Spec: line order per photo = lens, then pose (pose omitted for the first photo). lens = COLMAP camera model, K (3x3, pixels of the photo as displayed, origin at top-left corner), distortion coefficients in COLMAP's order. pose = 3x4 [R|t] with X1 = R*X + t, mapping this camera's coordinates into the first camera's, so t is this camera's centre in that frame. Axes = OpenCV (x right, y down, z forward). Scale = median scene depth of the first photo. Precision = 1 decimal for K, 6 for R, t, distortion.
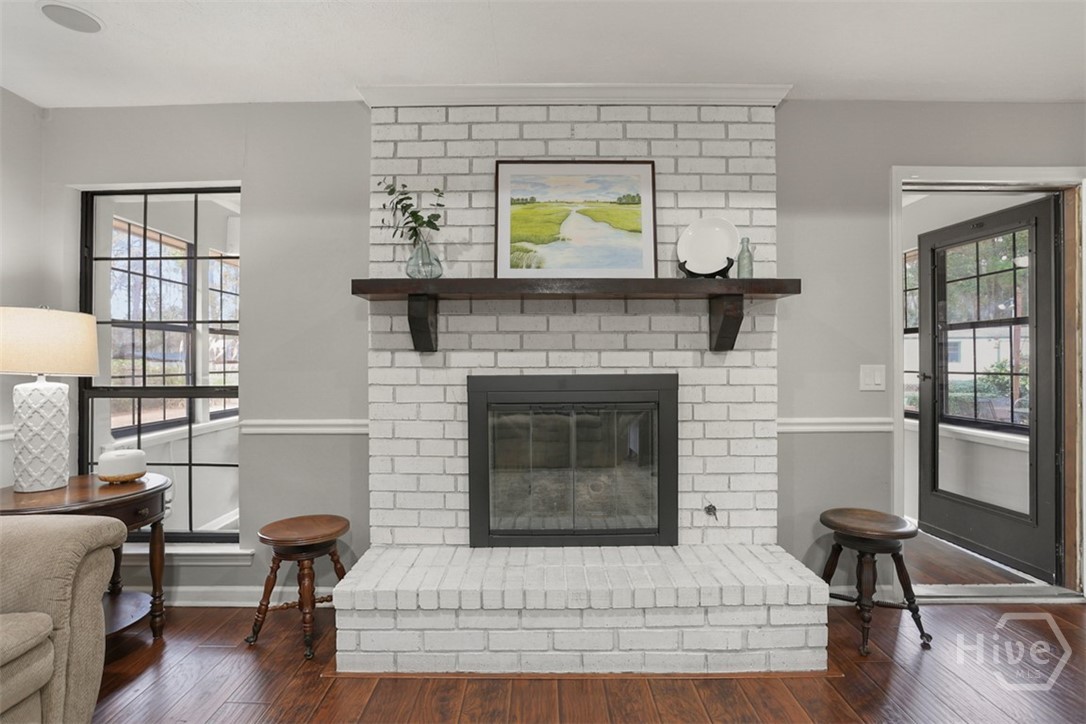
lens RADIAL K [[540.5, 0, 542.3], [0, 540.5, 358.5], [0, 0, 1]] dist [-0.043723, 0.008254]
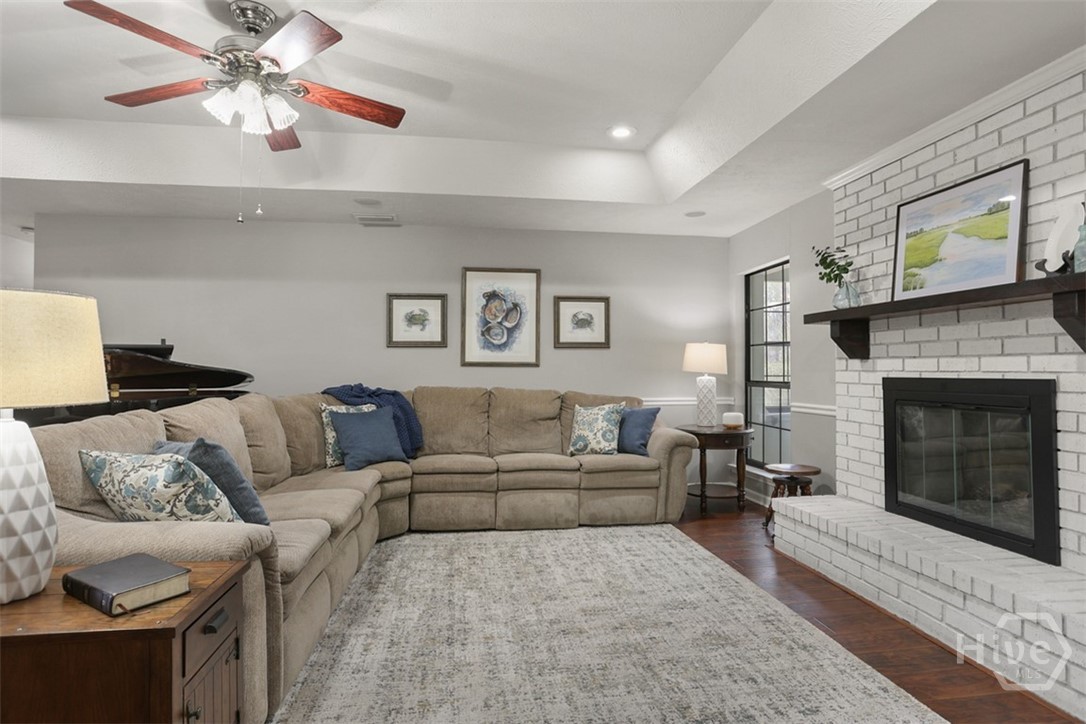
lens RADIAL K [[564.2, 0, 537.5], [0, 564.2, 359.8], [0, 0, 1]] dist [-0.061687, 0.004312]
pose [[0.139048, -0.012460, -0.990207, 1.046477], [0.008779, 0.999897, -0.011349, -0.002874], [0.990247, -0.007115, 0.139143, -0.008054]]
